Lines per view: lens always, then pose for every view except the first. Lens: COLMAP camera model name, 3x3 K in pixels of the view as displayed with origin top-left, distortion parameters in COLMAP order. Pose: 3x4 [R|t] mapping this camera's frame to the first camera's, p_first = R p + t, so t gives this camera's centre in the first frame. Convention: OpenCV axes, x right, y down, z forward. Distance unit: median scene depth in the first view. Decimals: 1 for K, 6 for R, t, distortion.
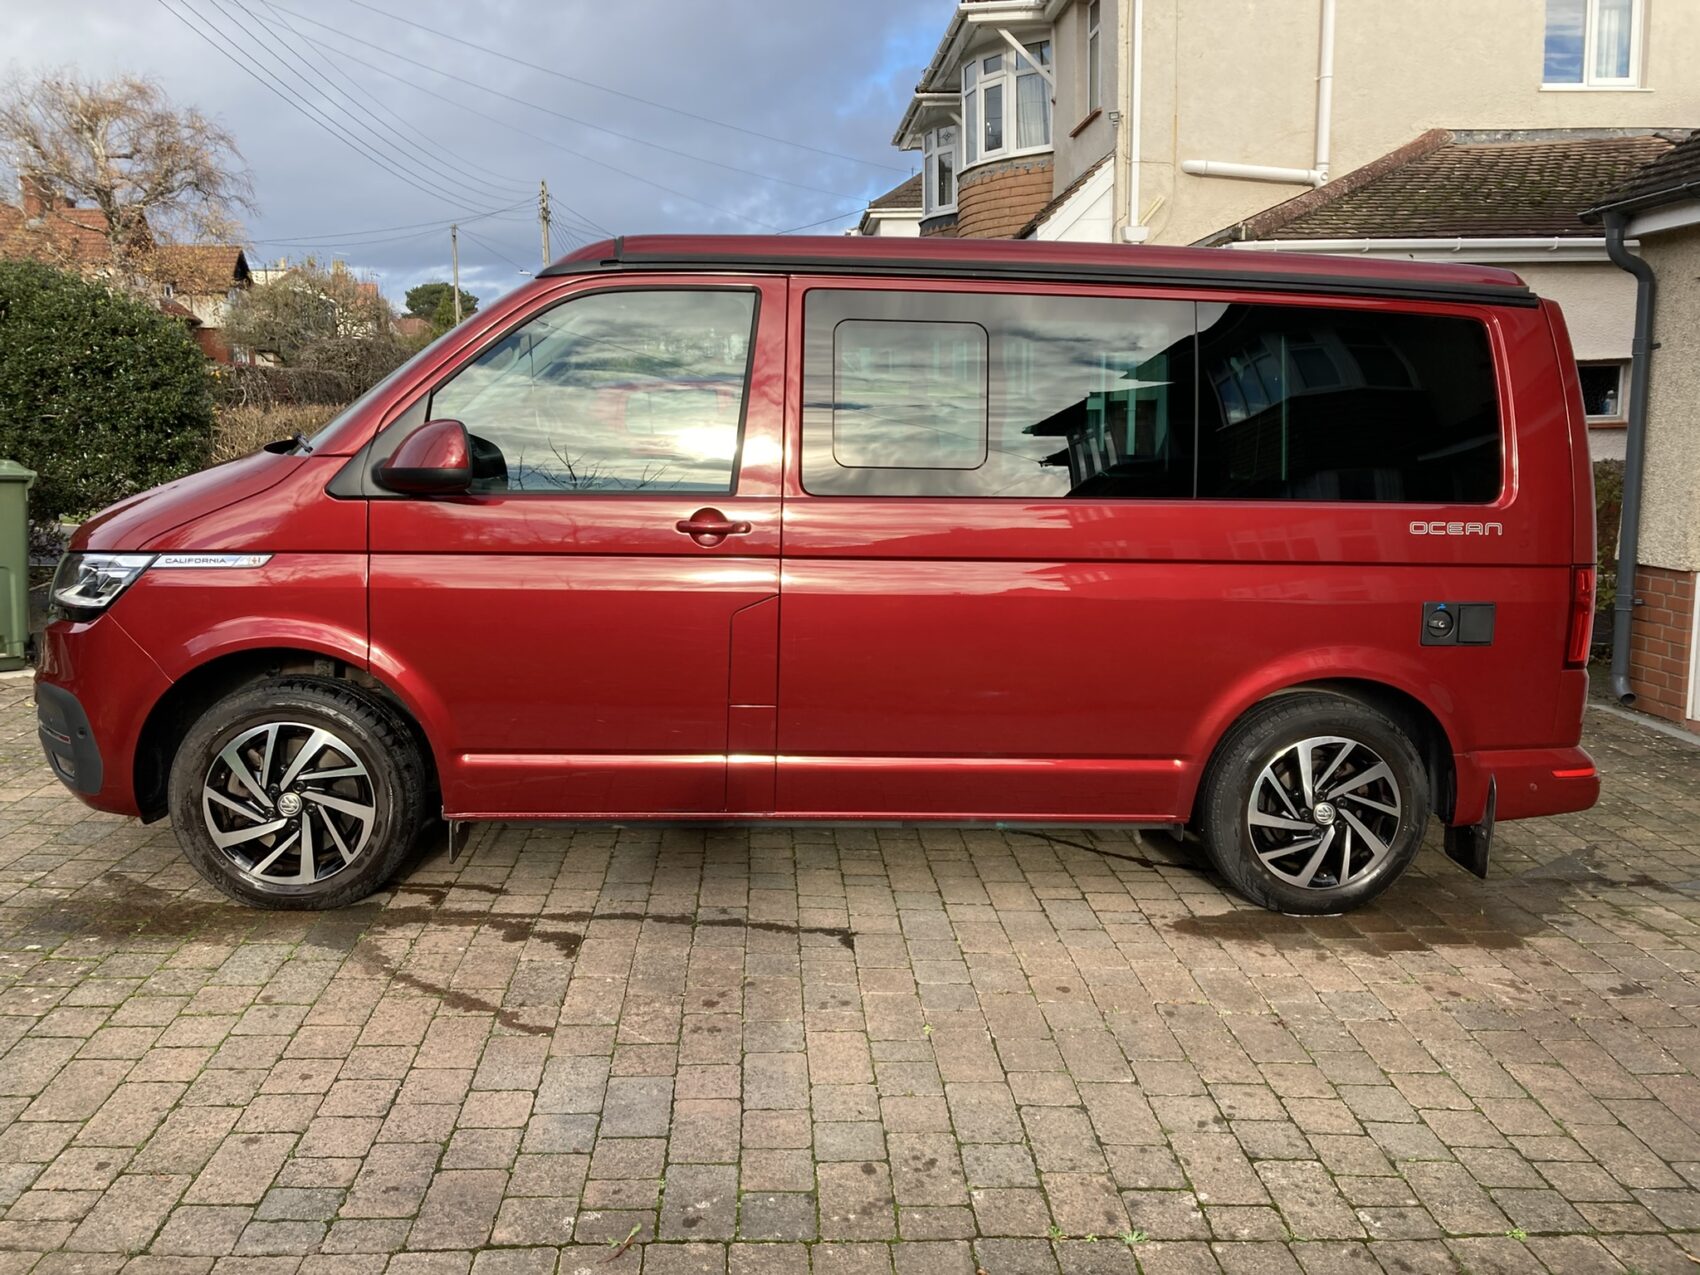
lens RADIAL K [[1343.3, 0, 850.0], [0, 1343.3, 637.5], [0, 0, 1]] dist [0.094840, -0.117874]
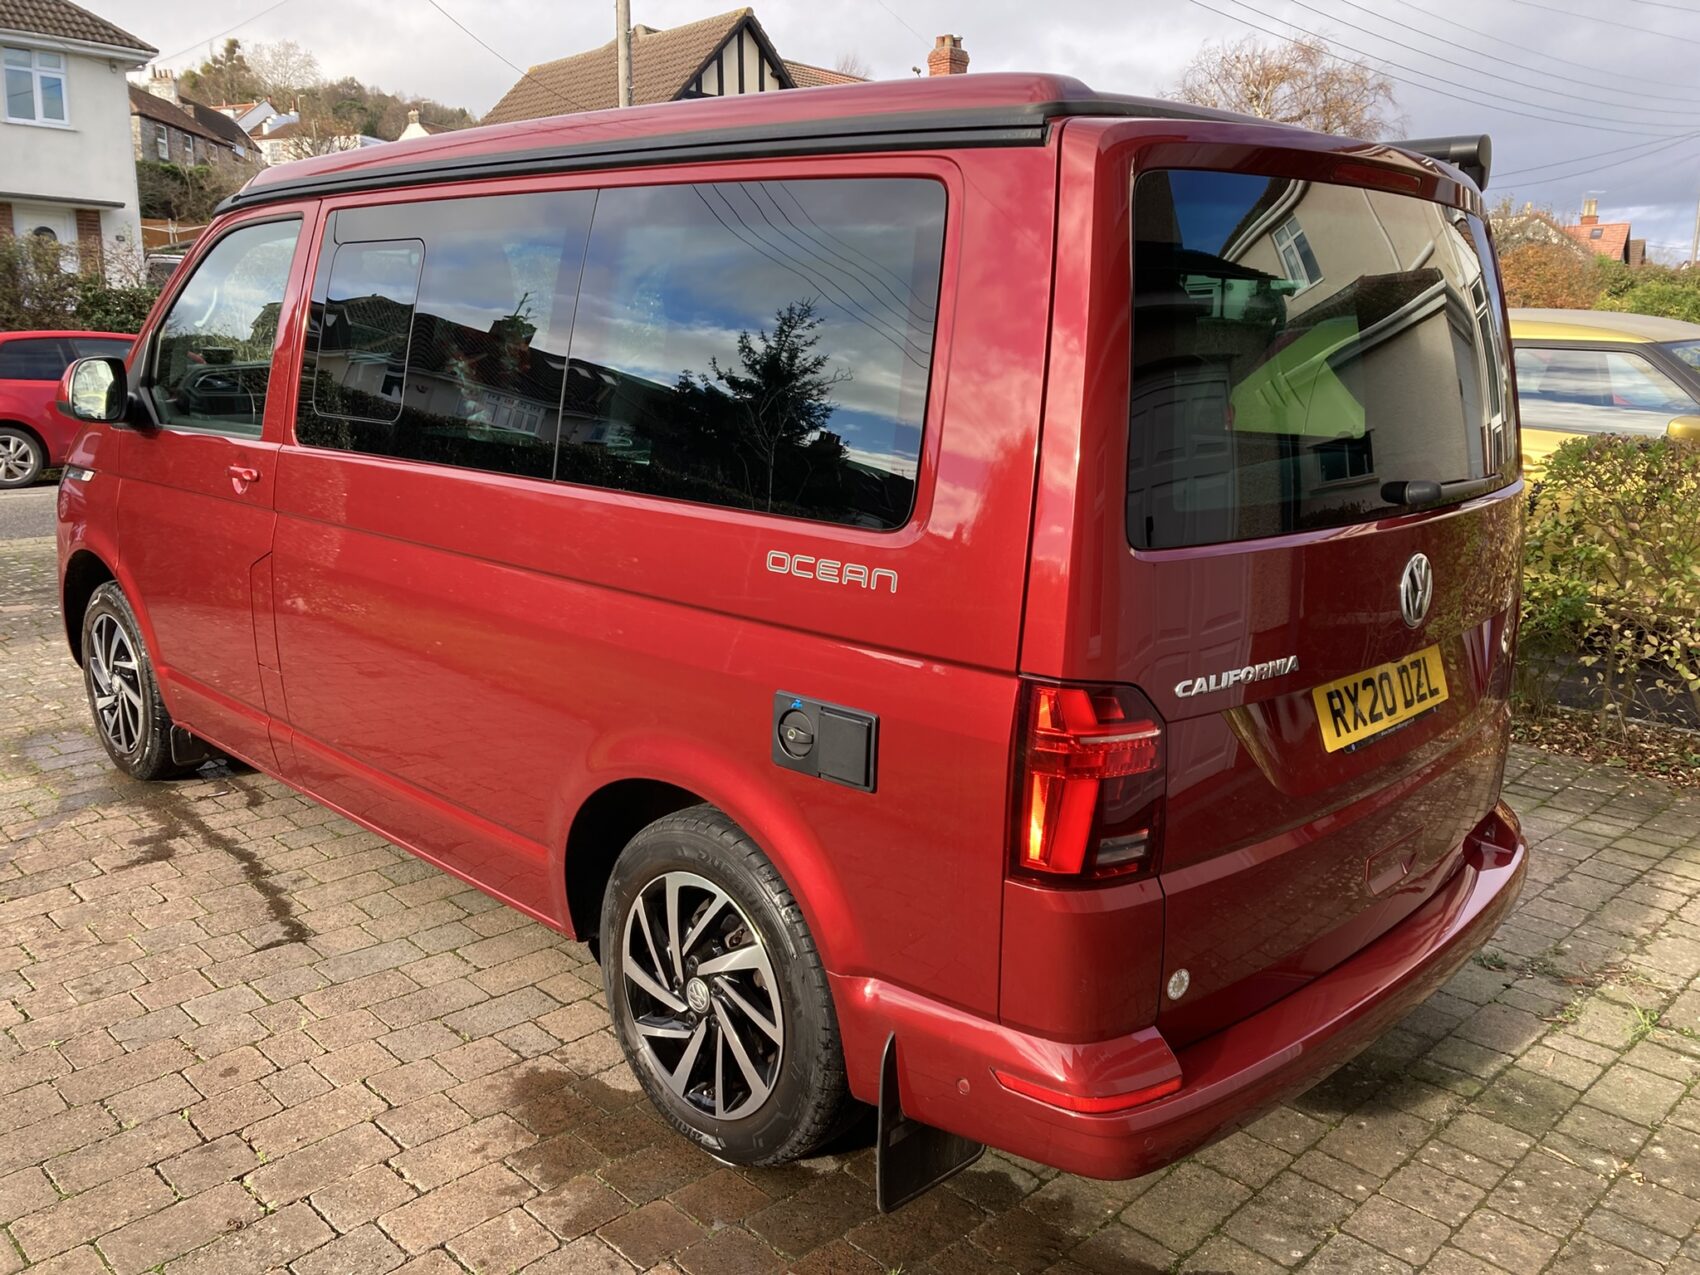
lens RADIAL K [[1343.3, 0, 850.0], [0, 1343.3, 637.5], [0, 0, 1]] dist [0.094840, -0.117874]
pose [[0.666395, 0.151776, -0.729987, 0.850345], [-0.126853, 0.987867, 0.089591, -0.102761], [0.734728, 0.032898, 0.677563, 0.632870]]
